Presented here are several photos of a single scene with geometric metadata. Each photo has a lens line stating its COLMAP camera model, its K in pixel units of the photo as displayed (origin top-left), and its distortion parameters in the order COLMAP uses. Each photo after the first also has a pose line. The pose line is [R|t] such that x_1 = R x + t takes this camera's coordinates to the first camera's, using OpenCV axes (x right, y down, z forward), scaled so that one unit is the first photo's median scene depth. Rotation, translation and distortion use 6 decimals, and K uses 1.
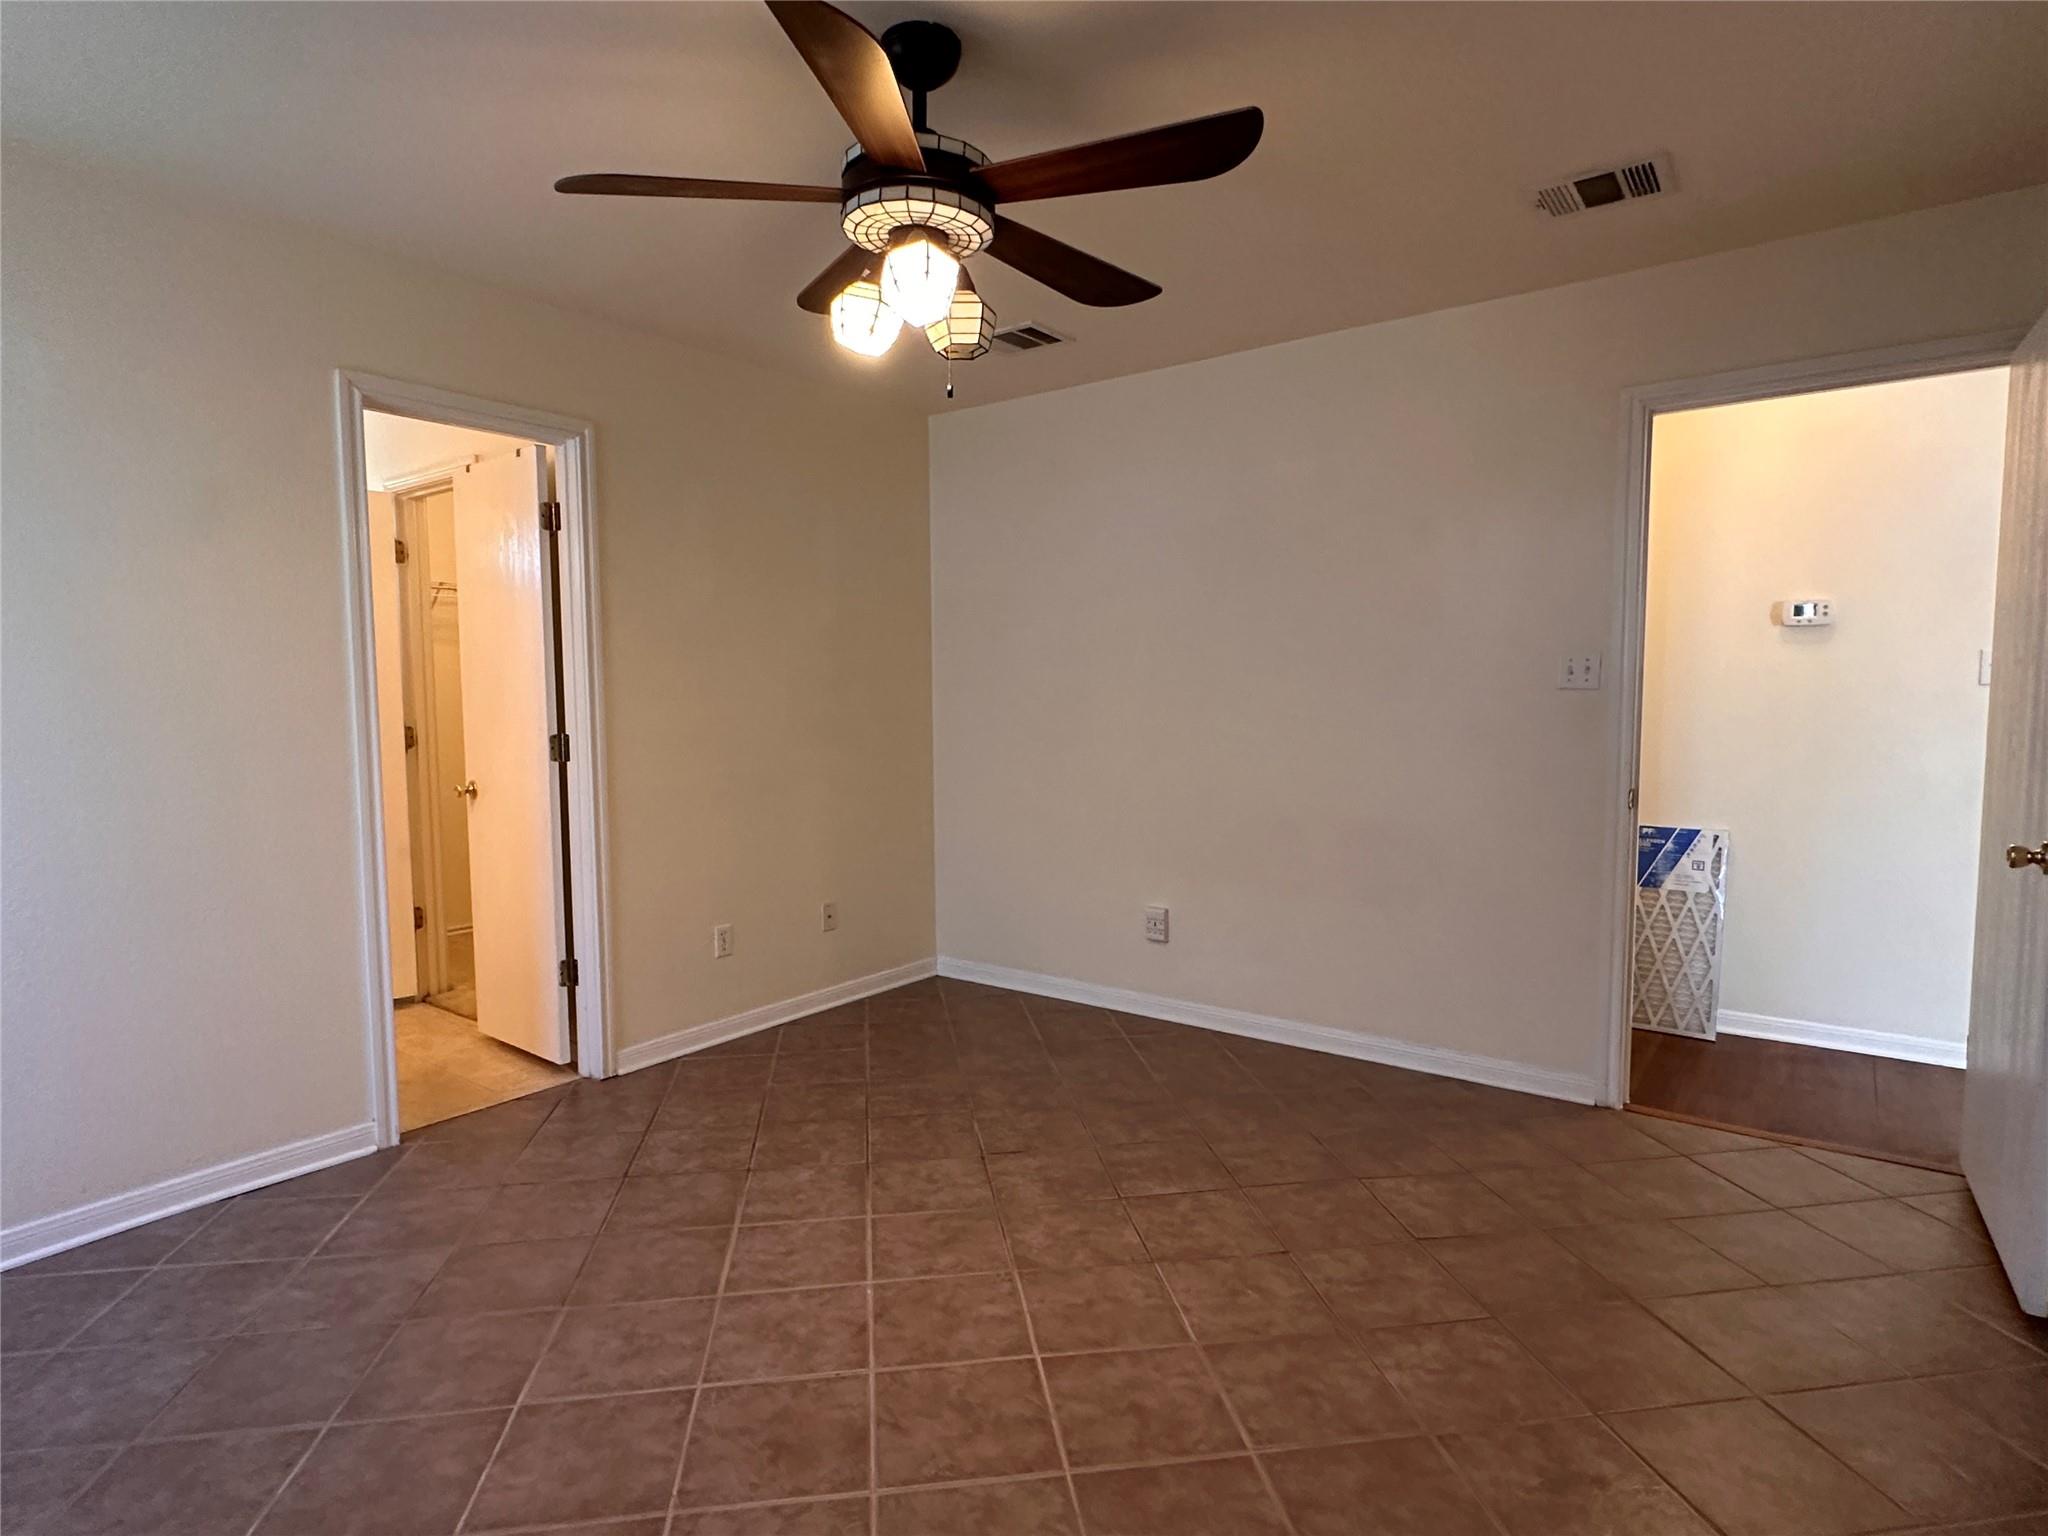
lens RADIAL K [[1097.2, 0, 1023.1], [0, 1097.2, 777.5], [0, 0, 1]] dist [-0.003562, 0.003311]
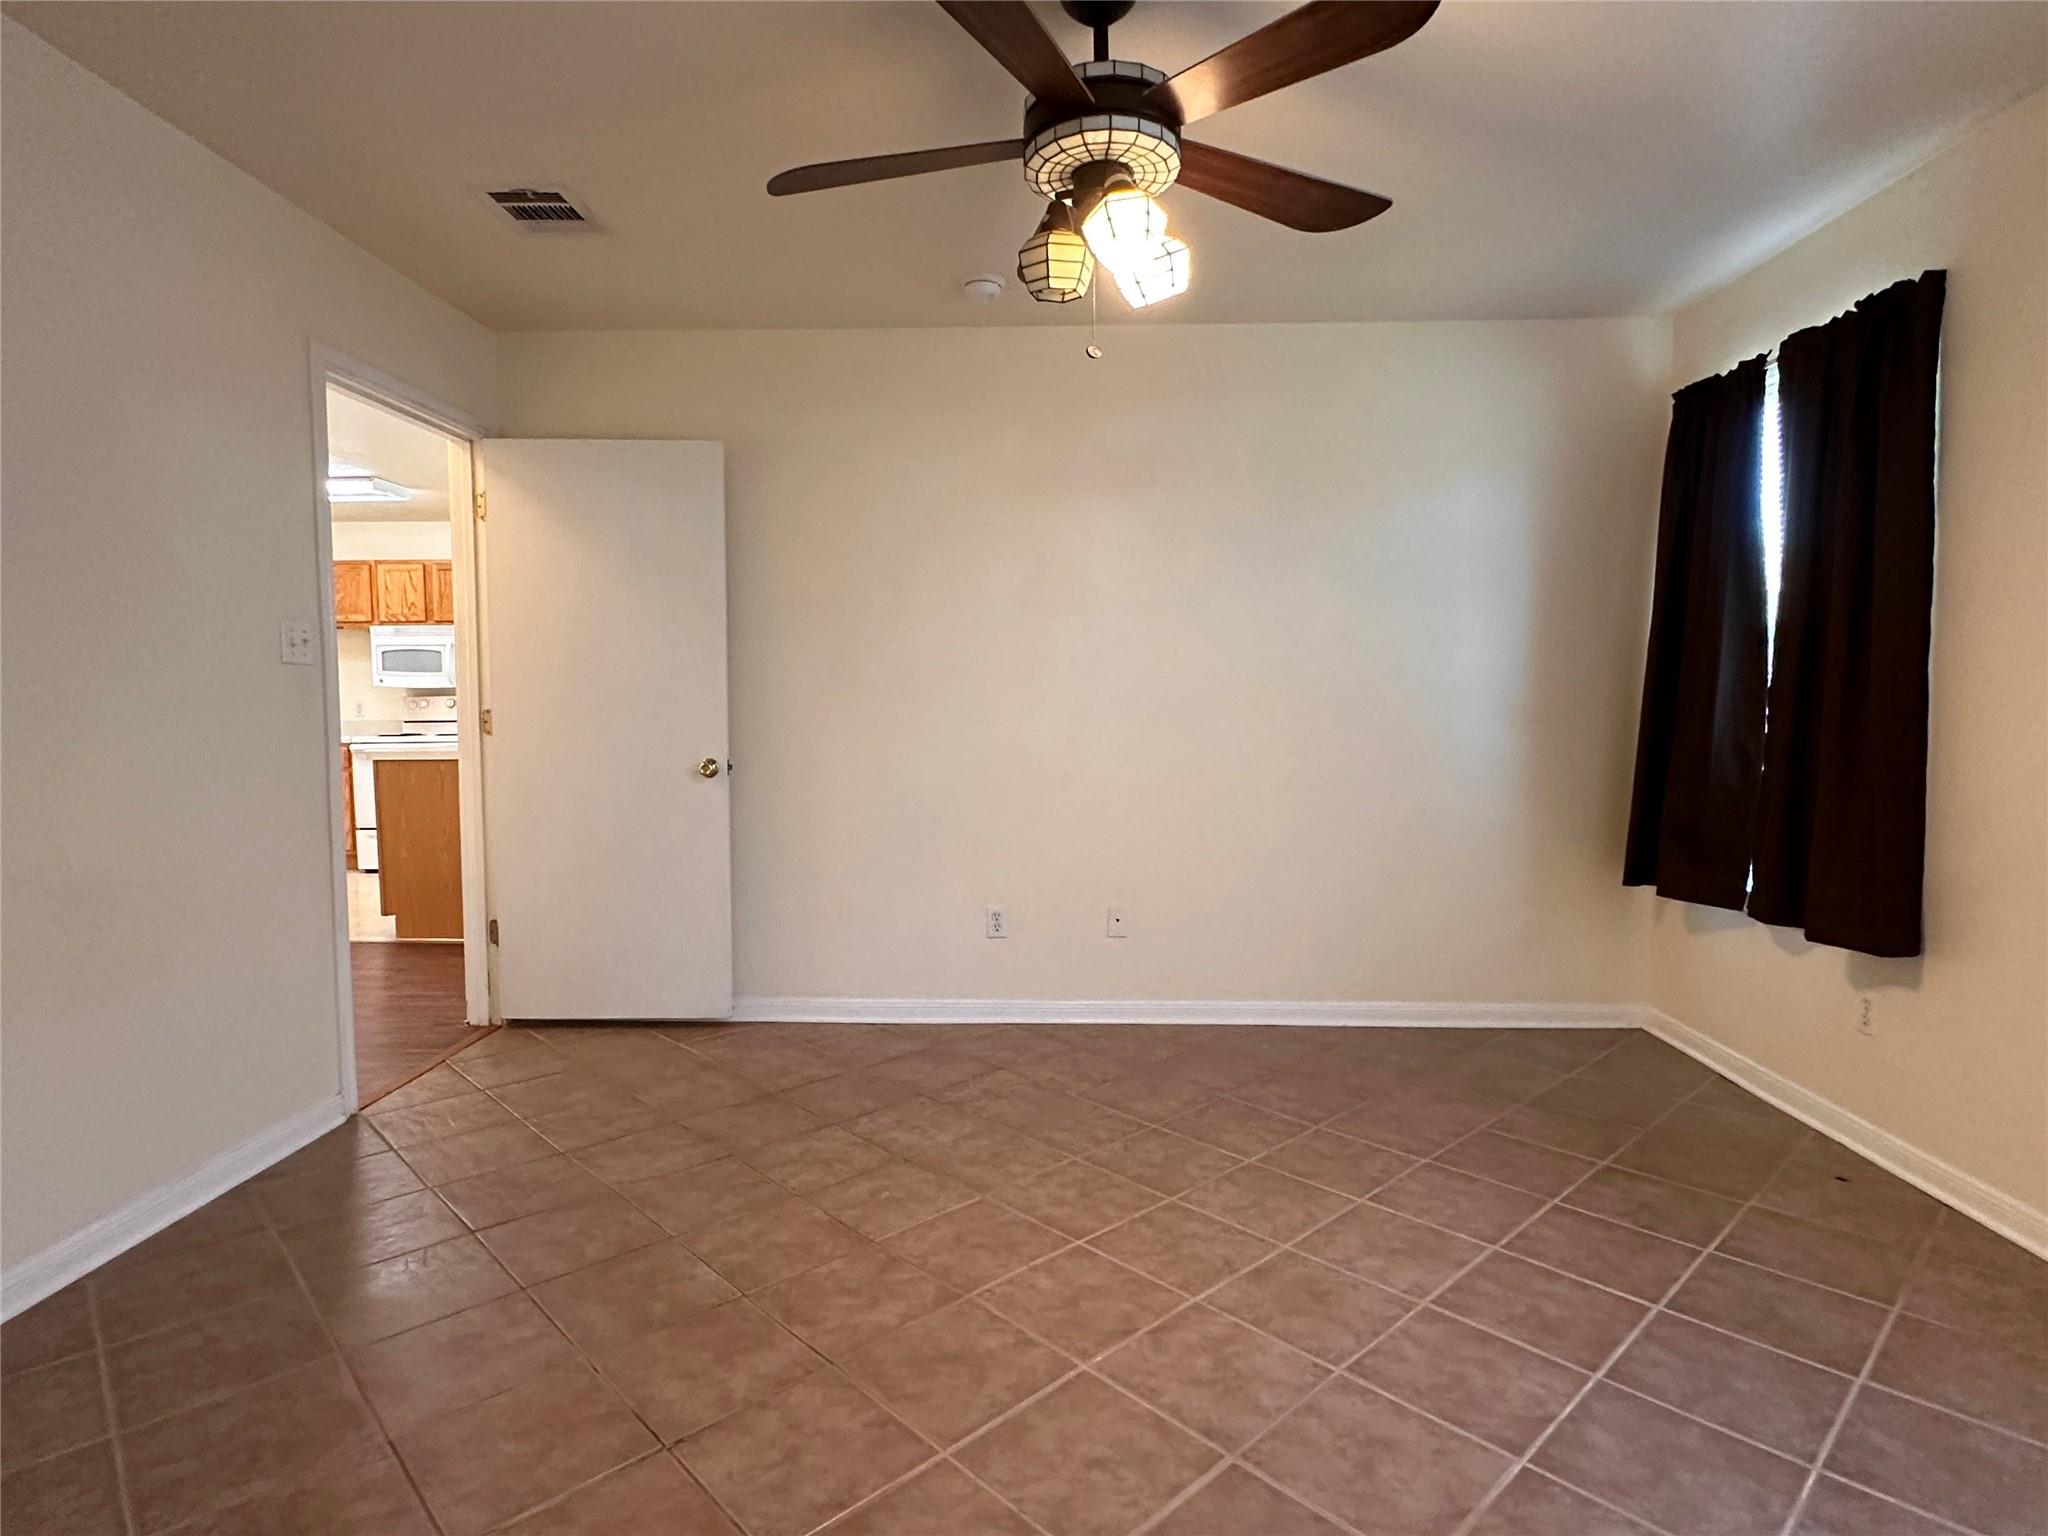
lens RADIAL K [[1097.2, 0, 1015.7], [0, 1097.2, 774.9], [0, 0, 1]] dist [-0.003562, 0.003311]
pose [[-0.566870, -0.051198, 0.822215, -0.861858], [0.066643, 0.991946, 0.107713, -0.078100], [-0.821107, 0.115854, -0.558893, 1.640478]]
